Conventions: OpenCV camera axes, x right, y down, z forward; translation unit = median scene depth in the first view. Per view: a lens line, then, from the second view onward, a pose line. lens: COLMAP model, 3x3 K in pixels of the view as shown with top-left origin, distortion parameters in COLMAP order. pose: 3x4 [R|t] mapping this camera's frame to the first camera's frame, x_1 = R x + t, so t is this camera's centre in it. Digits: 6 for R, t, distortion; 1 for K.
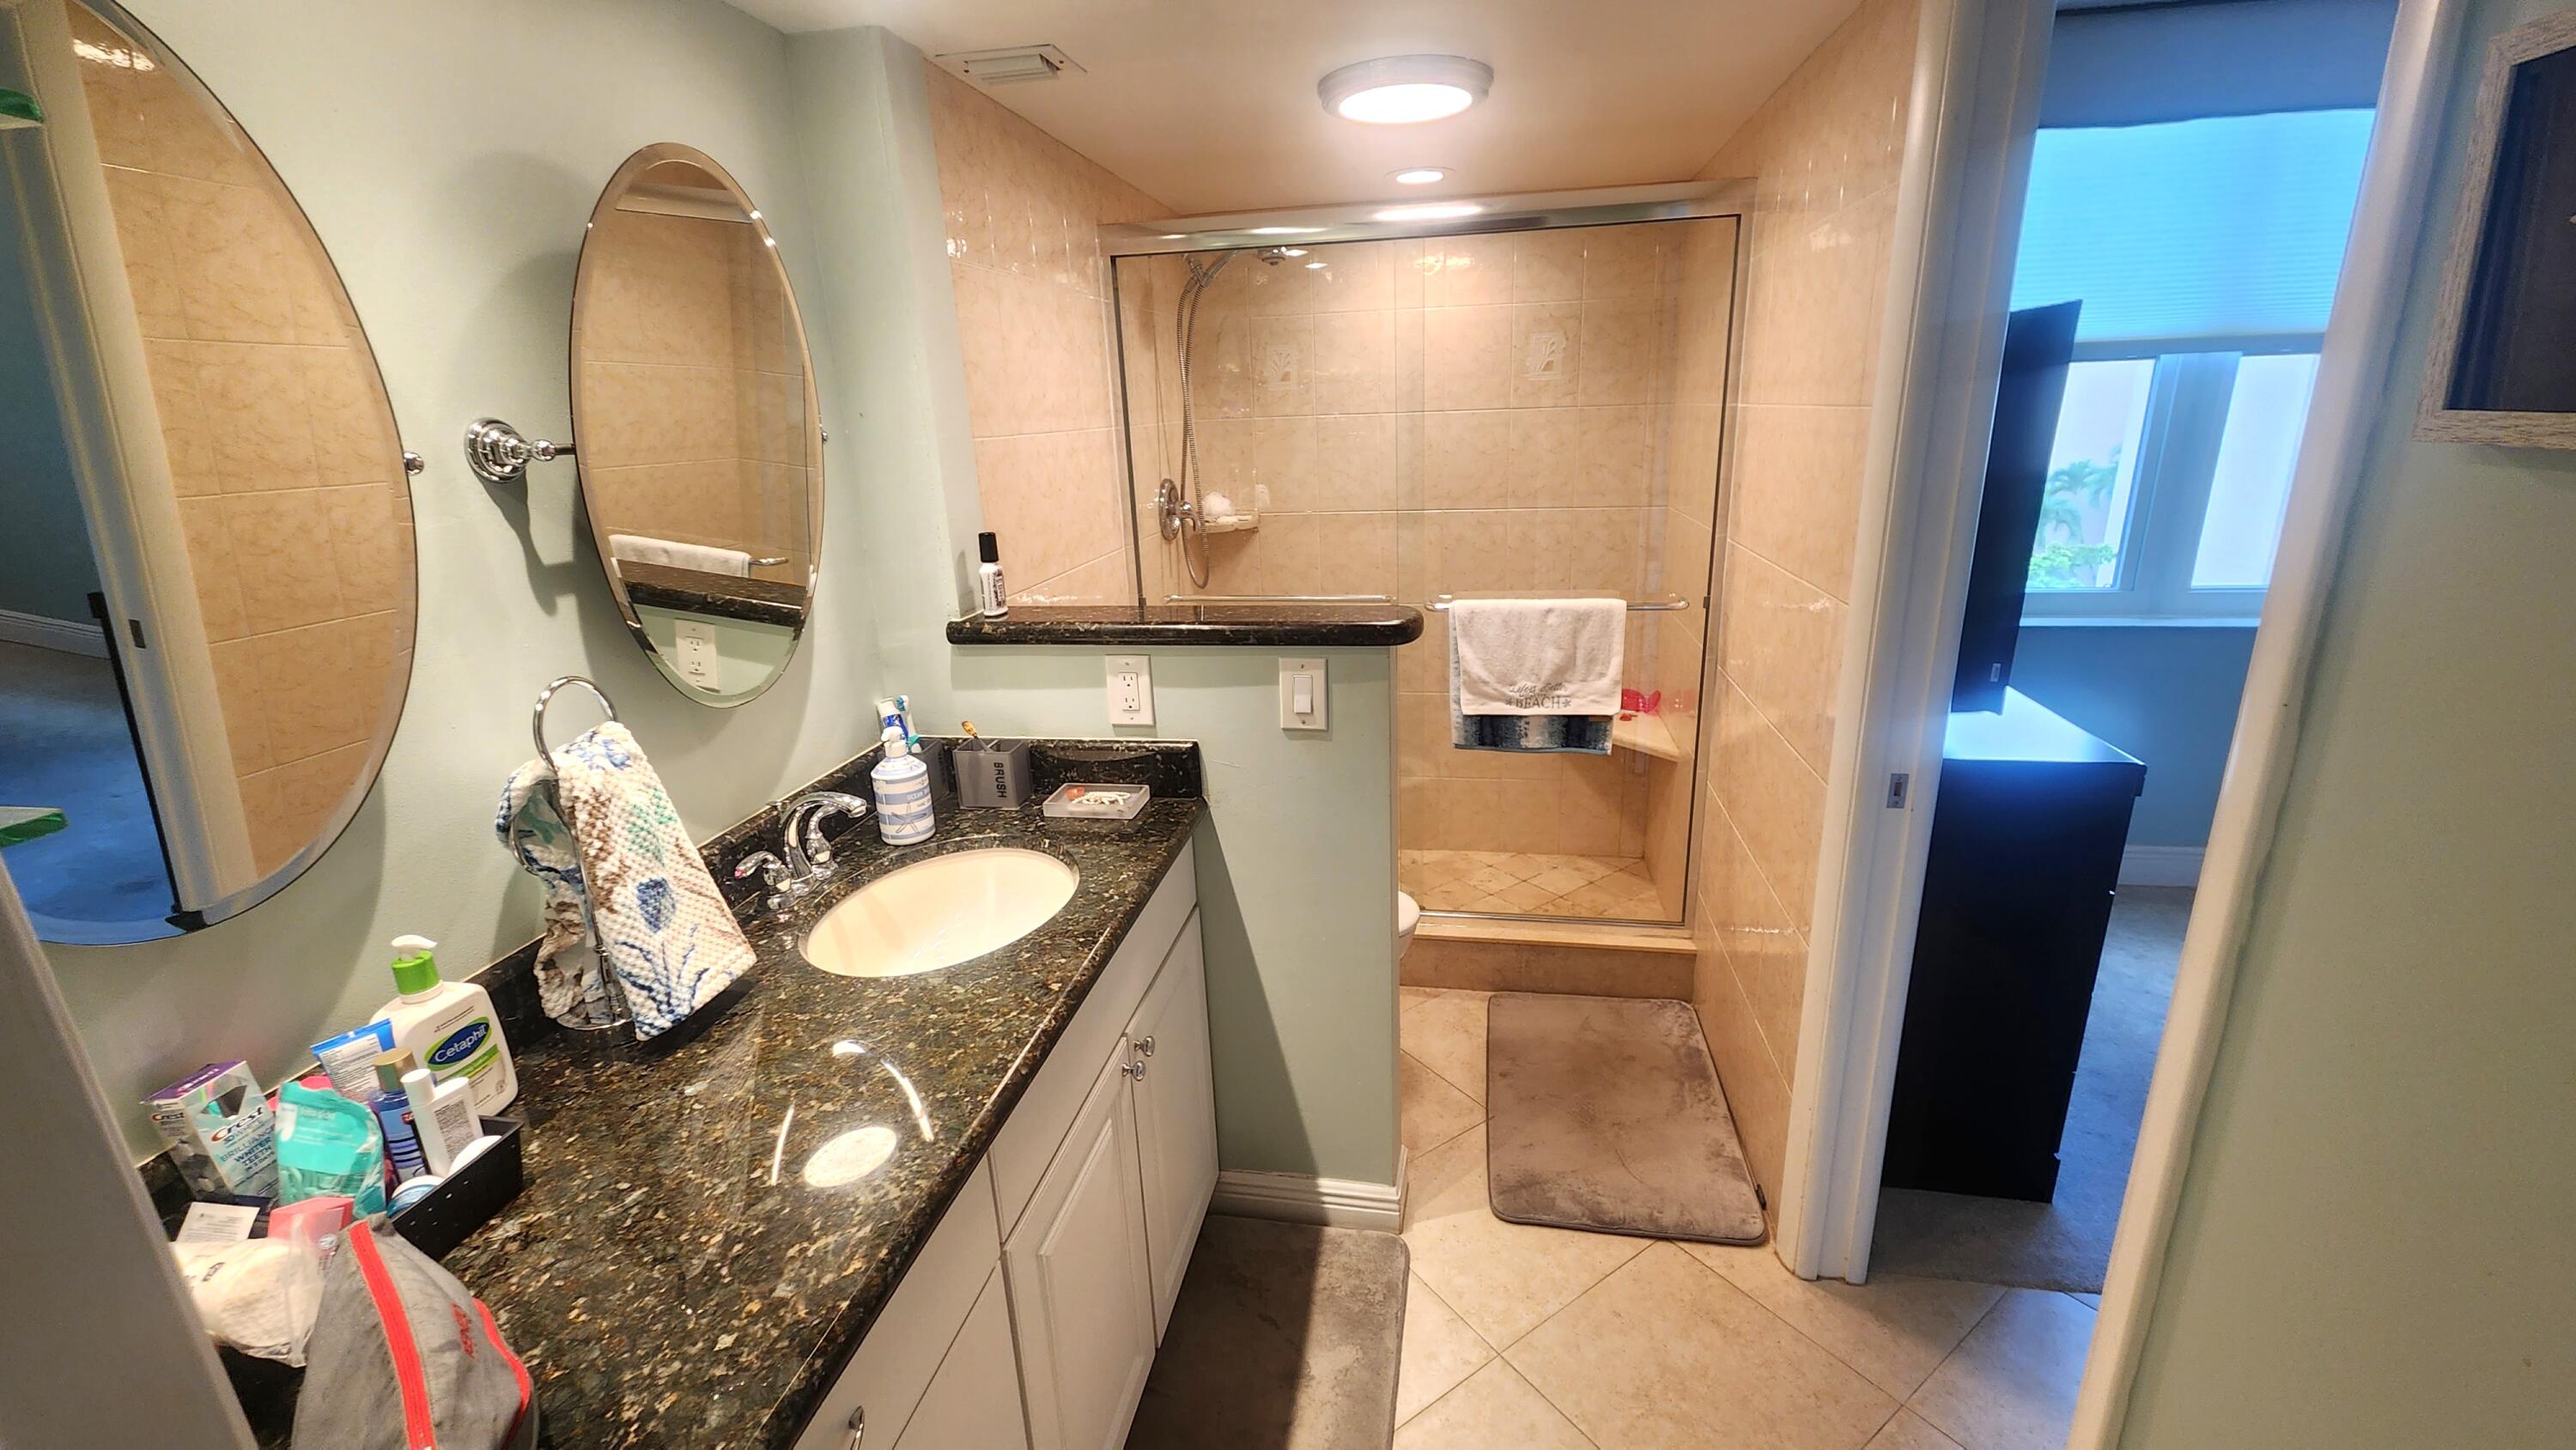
lens RADIAL K [[1058.6, 0, 1288.7], [0, 1058.6, 731.1], [0, 0, 1]] dist [-0.000335, -0.000005]
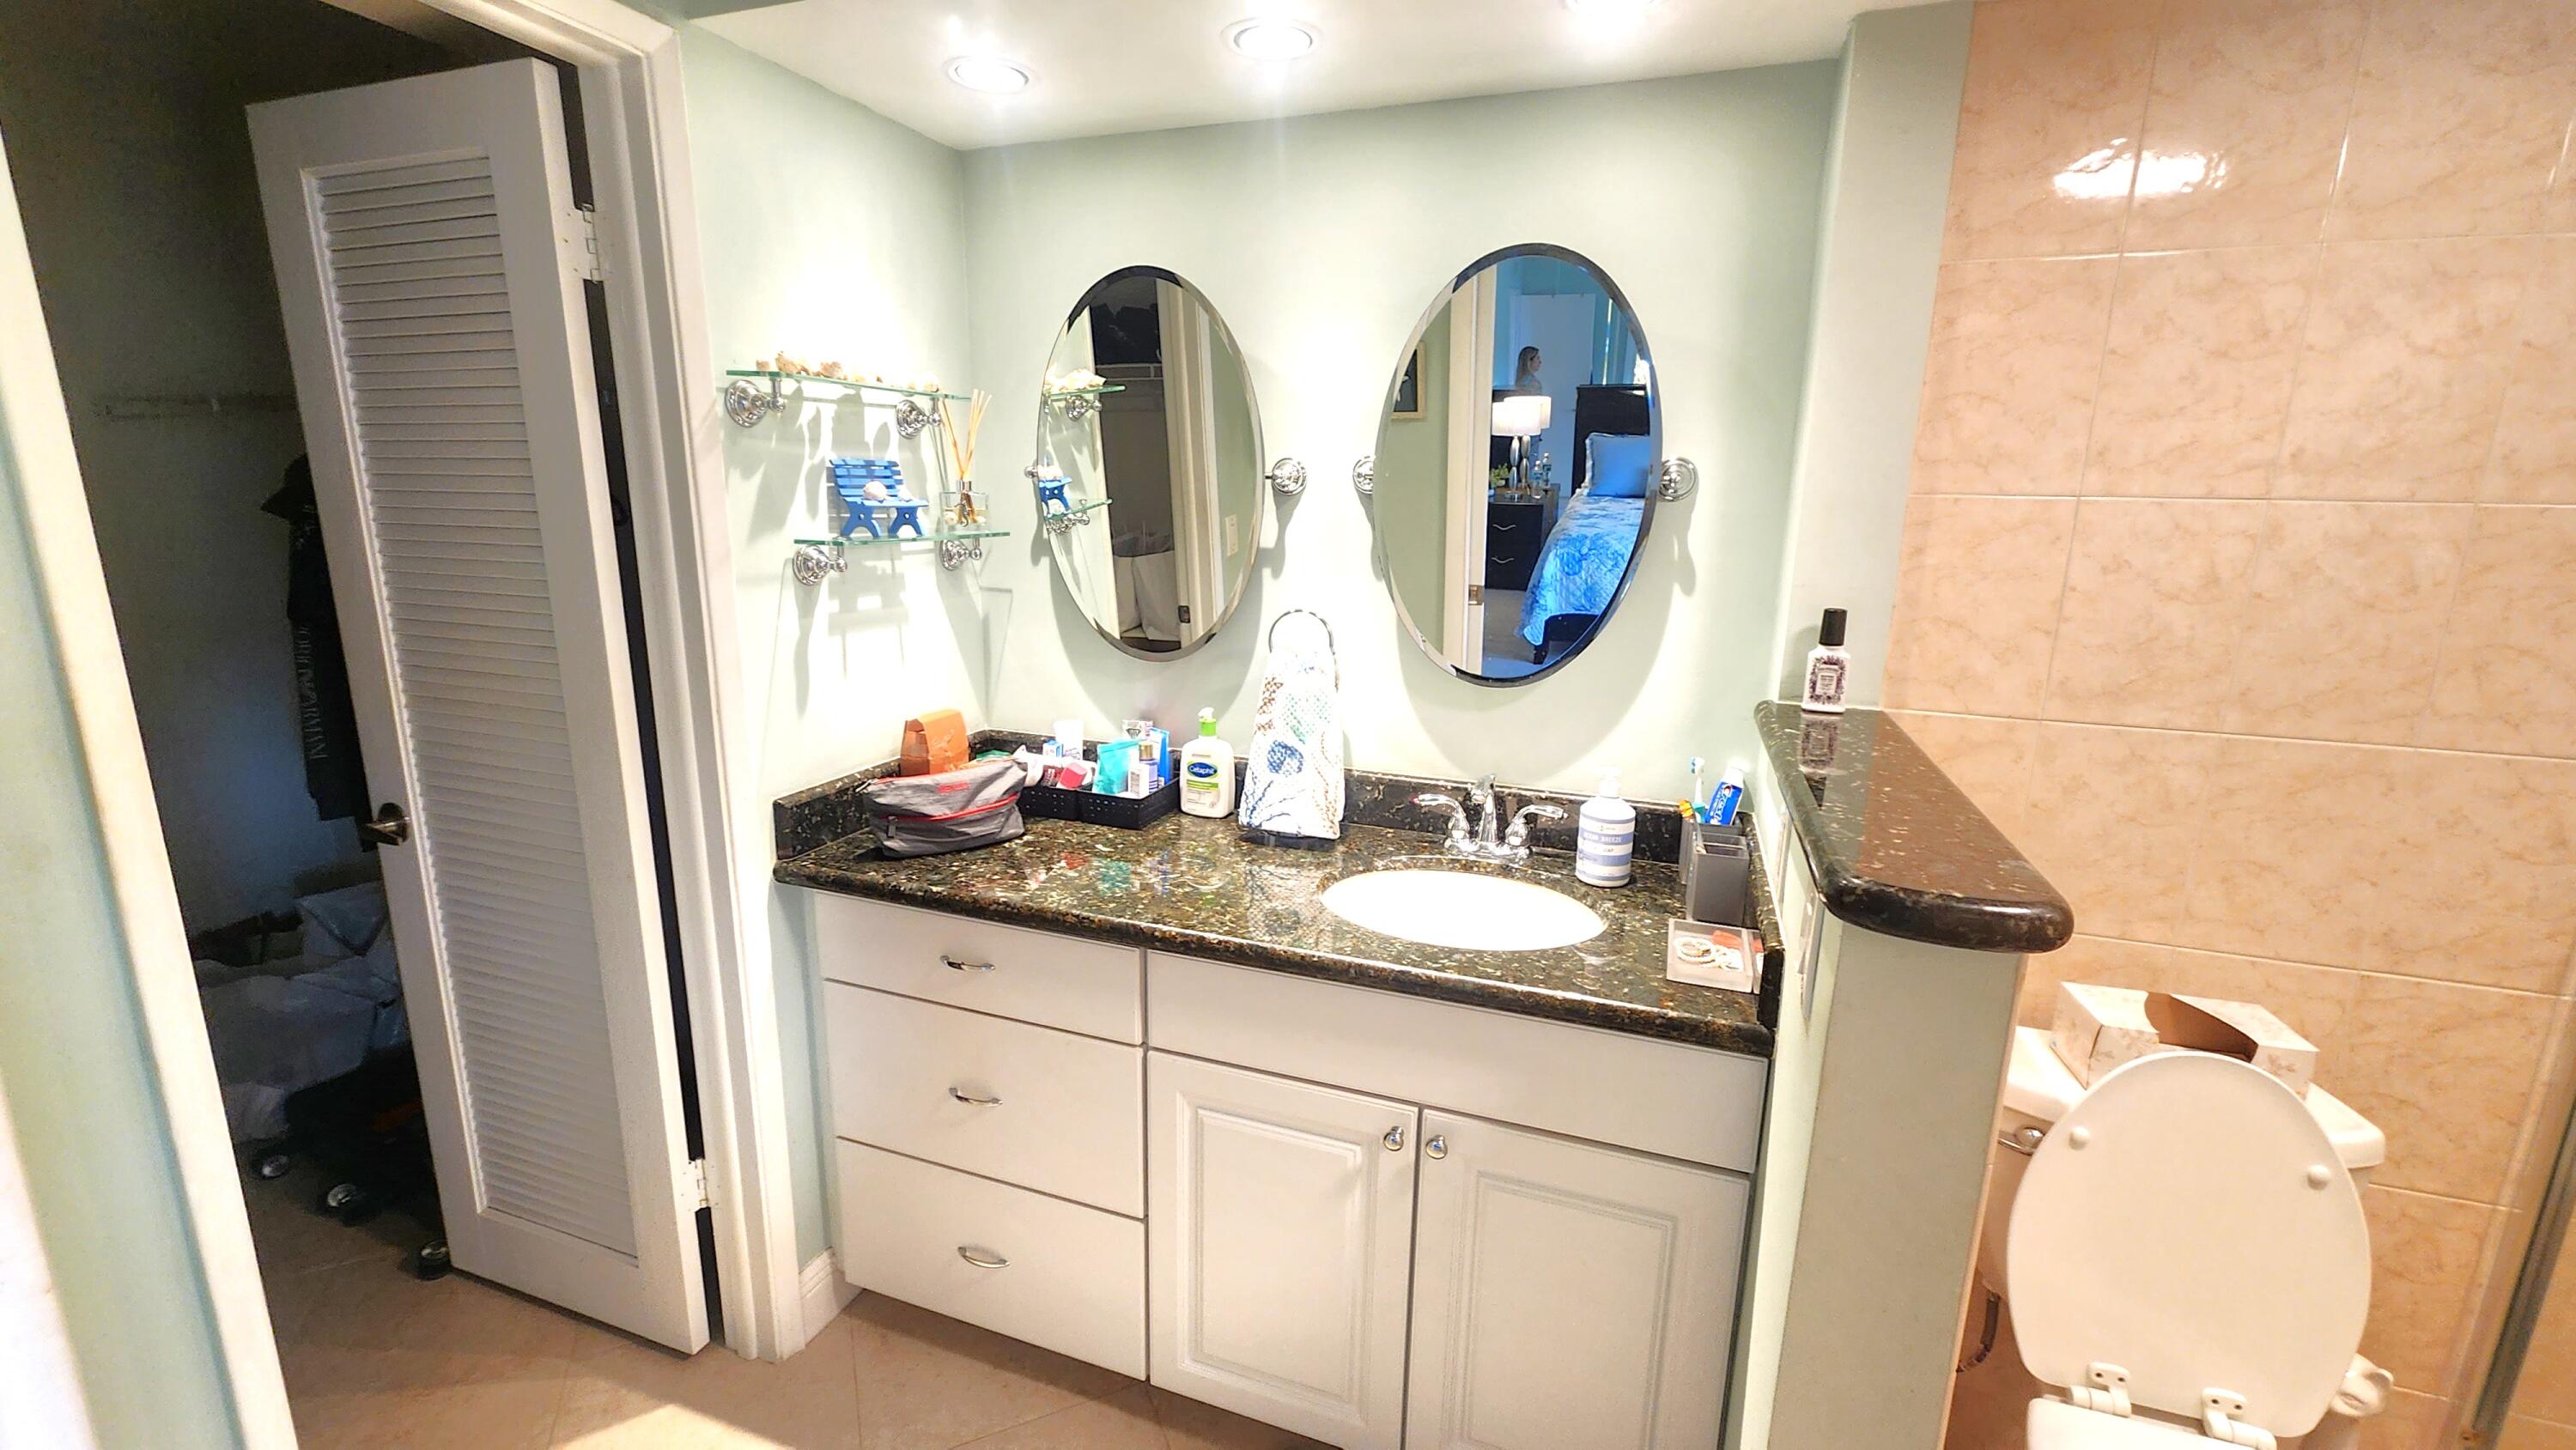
lens RADIAL K [[1058.6, 0, 1288.8], [0, 1058.6, 715.3], [0, 0, 1]] dist [-0.000335, -0.000005]
pose [[-0.171346, 0.250891, -0.952730, 0.640634], [-0.292066, 0.910626, 0.292331, -0.259071], [0.940924, 0.328350, -0.082756, 0.802026]]
